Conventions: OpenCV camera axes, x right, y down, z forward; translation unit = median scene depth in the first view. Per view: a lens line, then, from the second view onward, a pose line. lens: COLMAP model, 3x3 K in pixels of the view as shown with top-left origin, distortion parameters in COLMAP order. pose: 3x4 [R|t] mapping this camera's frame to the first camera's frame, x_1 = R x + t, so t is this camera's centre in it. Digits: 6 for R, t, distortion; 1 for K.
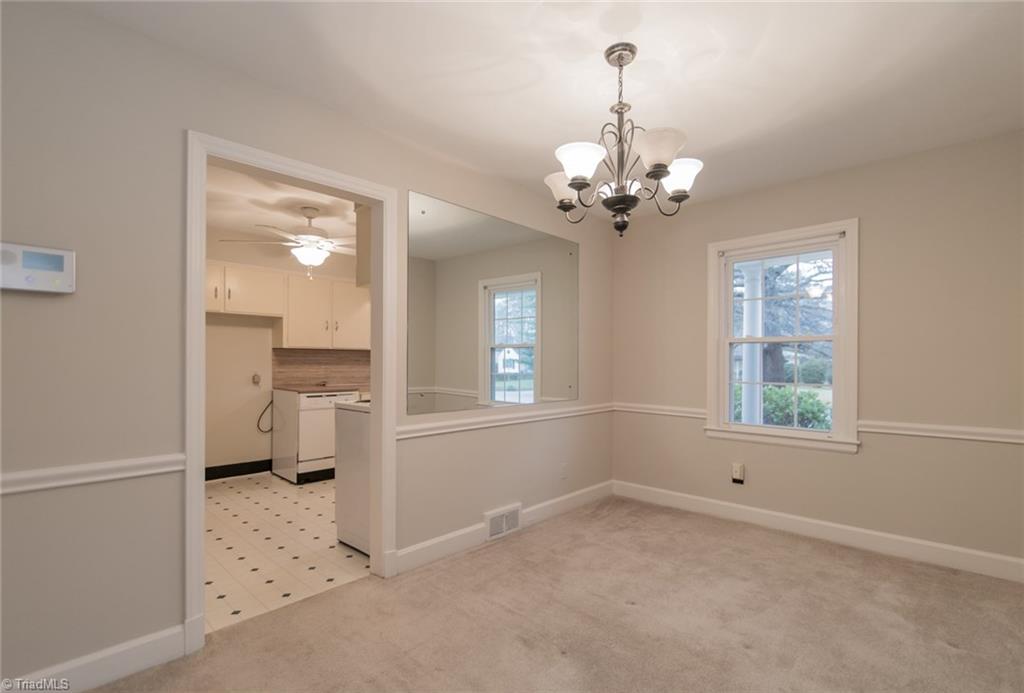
lens RADIAL K [[473.6, 0, 515.3], [0, 473.6, 352.8], [0, 0, 1]] dist [-0.001929, -0.000586]
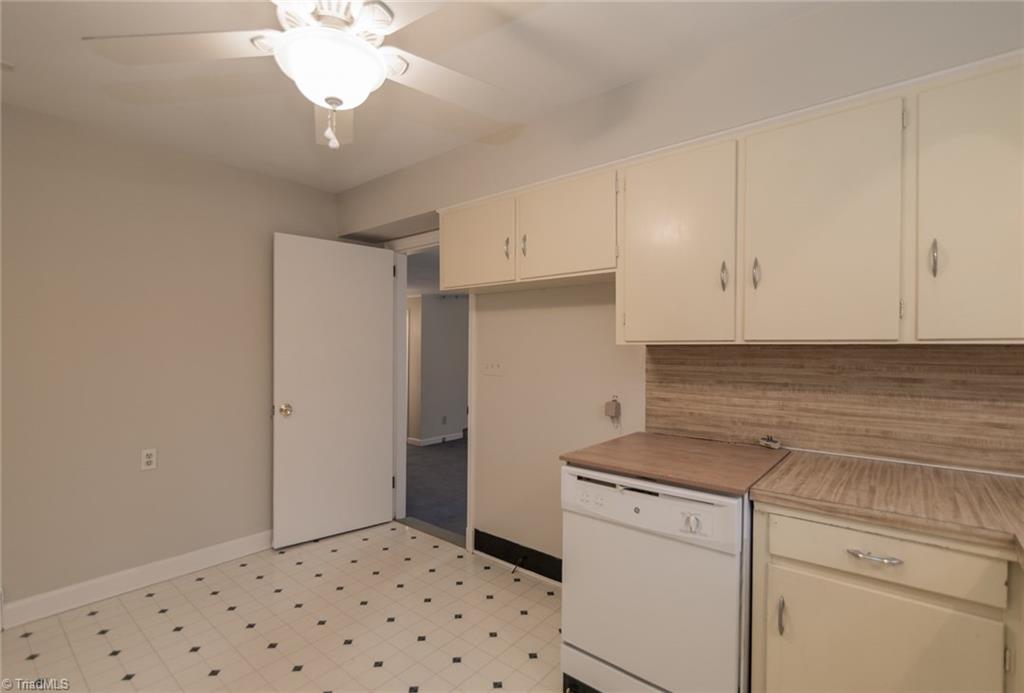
lens RADIAL K [[473.6, 0, 515.3], [0, 473.6, 352.8], [0, 0, 1]] dist [-0.001929, -0.000586]
pose [[0.064133, 0.004025, -0.997933, -0.065721], [0.013007, 0.999904, 0.004869, -0.006403], [0.997857, -0.013292, 0.064074, 0.837277]]
